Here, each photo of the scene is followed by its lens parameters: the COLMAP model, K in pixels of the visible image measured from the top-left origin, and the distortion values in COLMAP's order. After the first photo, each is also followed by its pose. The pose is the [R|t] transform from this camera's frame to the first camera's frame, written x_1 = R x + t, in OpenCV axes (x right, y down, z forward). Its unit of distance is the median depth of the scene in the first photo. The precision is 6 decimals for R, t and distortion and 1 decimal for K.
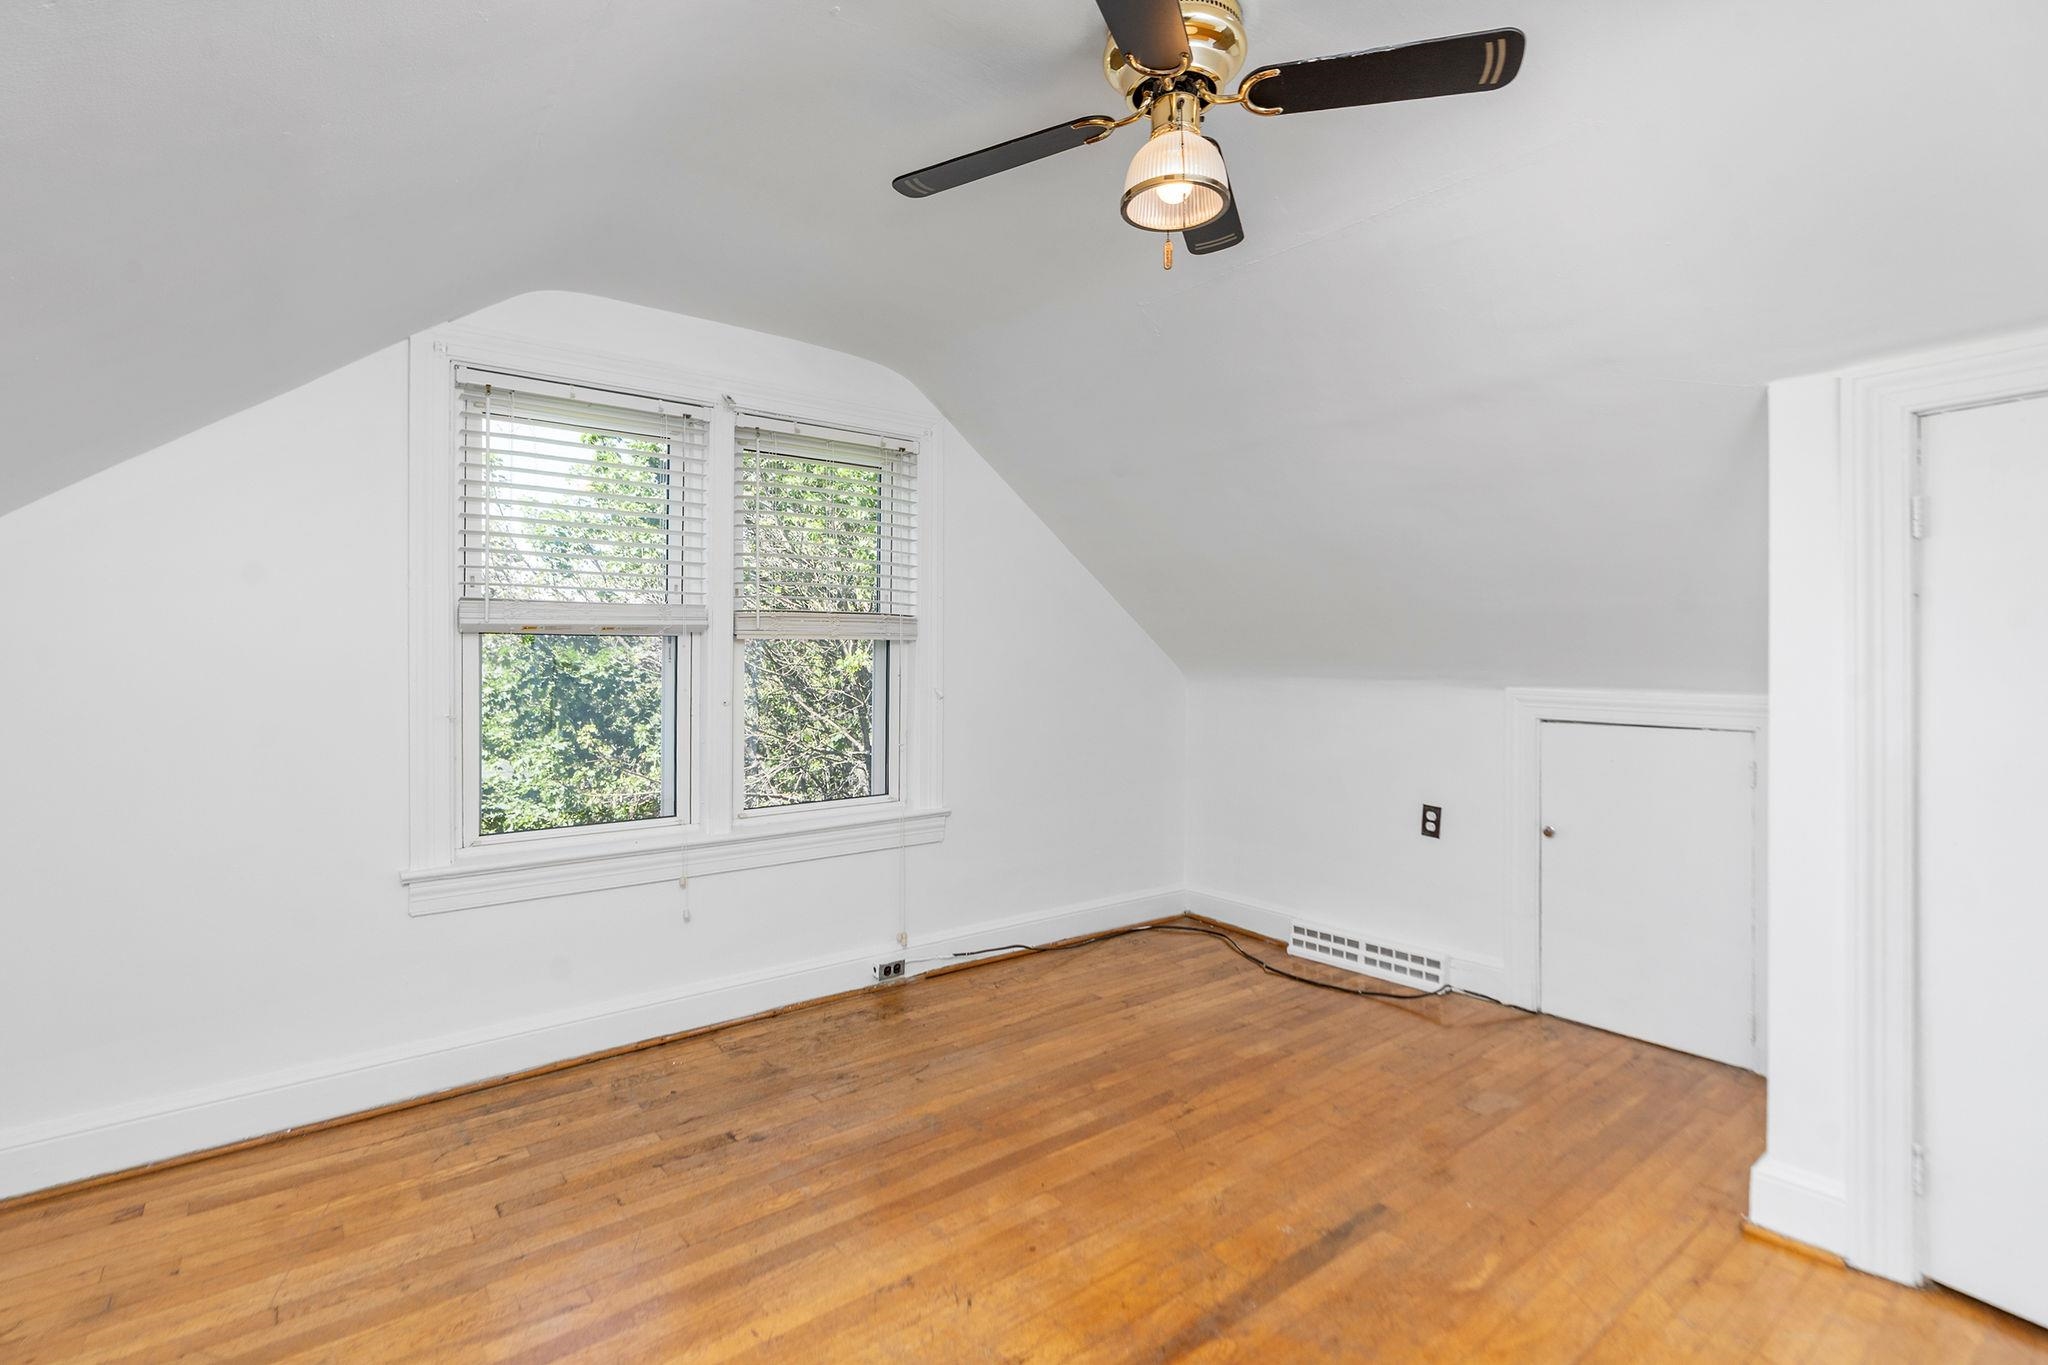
lens RADIAL K [[933.1, 0, 1024.7], [0, 933.1, 668.0], [0, 0, 1]] dist [-0.004315, 0.001435]
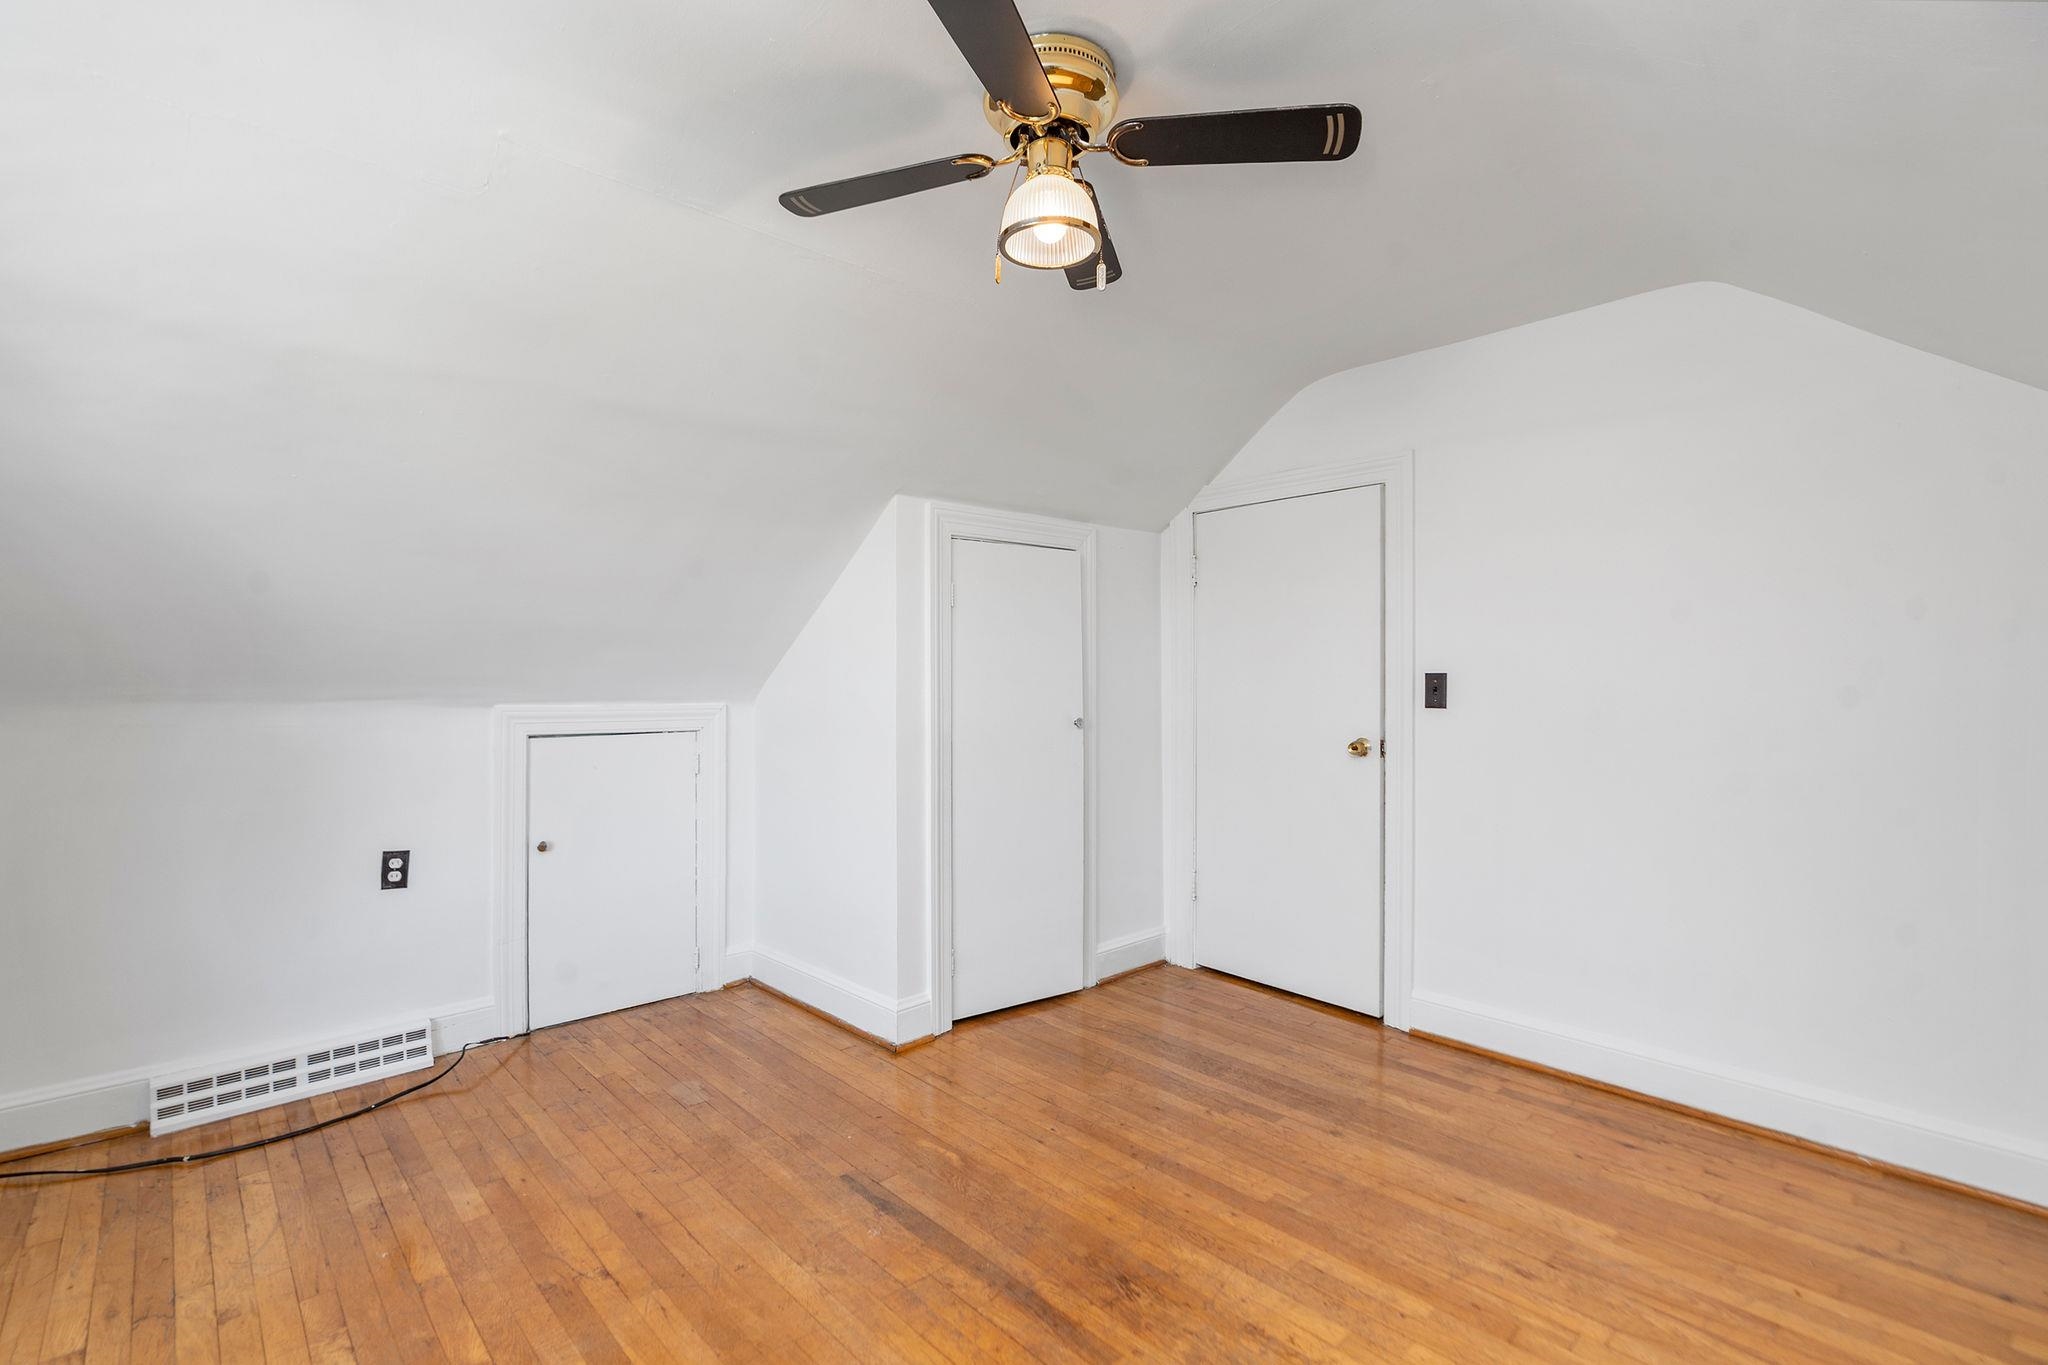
lens RADIAL K [[933.1, 0, 971.1], [0, 933.1, 674.8], [0, 0, 1]] dist [-0.004315, 0.001435]
pose [[-0.024205, -0.002033, 0.999705, -0.465574], [0.011513, 0.999931, 0.002312, -0.006914], [-0.999641, 0.011566, -0.024180, 0.570960]]
